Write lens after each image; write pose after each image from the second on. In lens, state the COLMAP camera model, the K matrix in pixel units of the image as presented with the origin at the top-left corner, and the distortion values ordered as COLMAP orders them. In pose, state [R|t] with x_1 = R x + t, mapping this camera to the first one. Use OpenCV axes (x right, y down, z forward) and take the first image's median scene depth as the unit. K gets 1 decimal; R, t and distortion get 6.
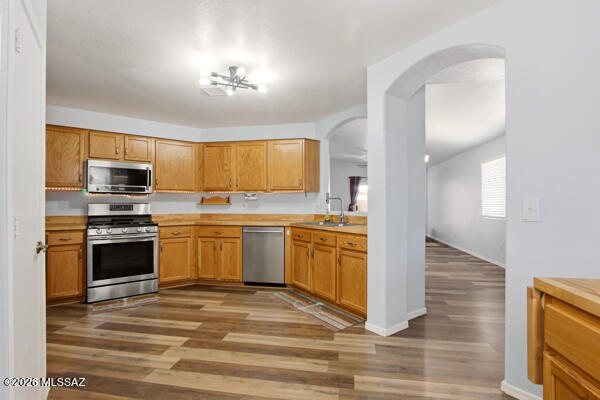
lens RADIAL K [[284.5, 0, 300.0], [0, 284.5, 200.0], [0, 0, 1]] dist [-0.020669, -0.000004]
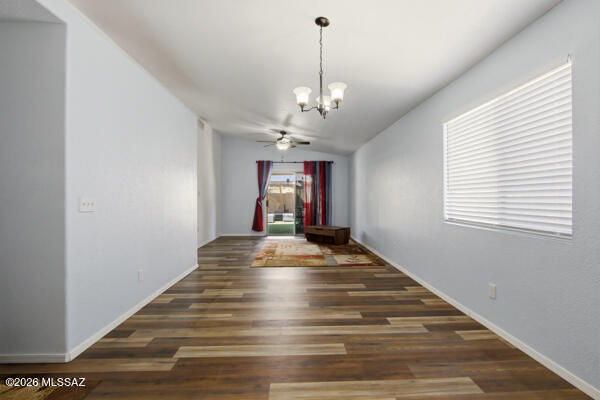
lens RADIAL K [[279.5, 0, 302.6], [0, 279.5, 193.6], [0, 0, 1]] dist [-0.020968, -0.000099]
pose [[0.977534, 0.000681, 0.210778, 0.385667], [-0.000081, 0.999996, -0.002859, 0.011017], [-0.210780, 0.002777, 0.977530, 0.771925]]
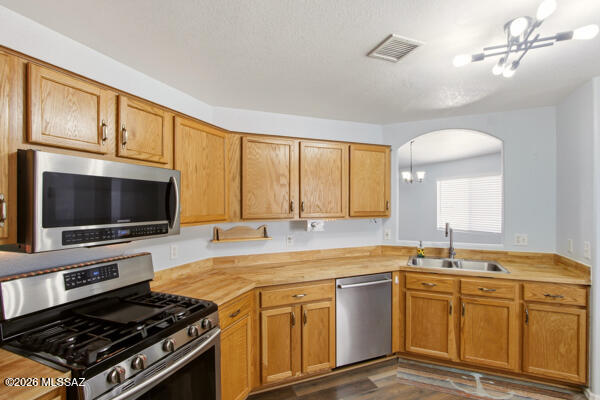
lens RADIAL K [[284.5, 0, 300.0], [0, 284.5, 200.0], [0, 0, 1]] dist [-0.020669, -0.000004]
pose [[0.854966, 0.000861, 0.518683, -0.553741], [-0.001735, 0.999998, 0.001200, -0.075262], [-0.518681, -0.001926, 0.854966, 0.478537]]
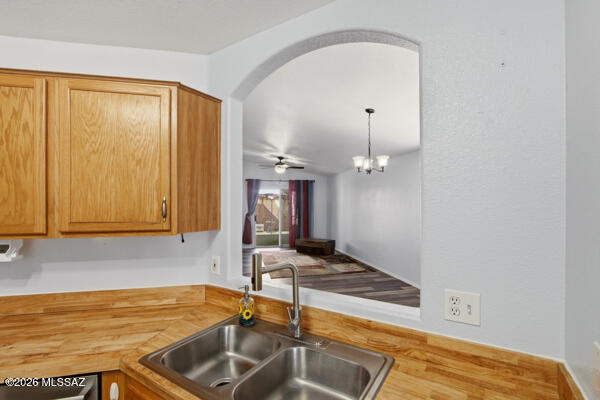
lens RADIAL K [[284.5, 0, 300.0], [0, 284.5, 200.0], [0, 0, 1]] dist [-0.020669, -0.000004]
pose [[0.922457, 0.001908, 0.386095, 0.020360], [-0.002801, 0.999995, 0.001749, -0.072739], [-0.386089, -0.002695, 0.922458, 0.607630]]
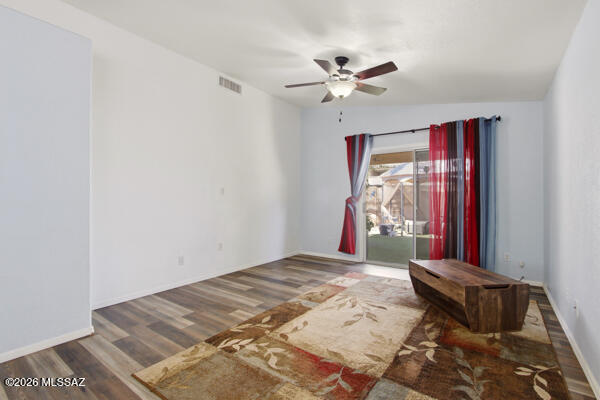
lens RADIAL K [[279.5, 0, 302.6], [0, 279.5, 193.6], [0, 0, 1]] dist [-0.020968, -0.000099]
pose [[0.897317, -0.002056, -0.441383, 0.853939], [0.001521, 0.999998, -0.001567, 0.017267], [0.441385, 0.000735, 0.897318, 1.634939]]
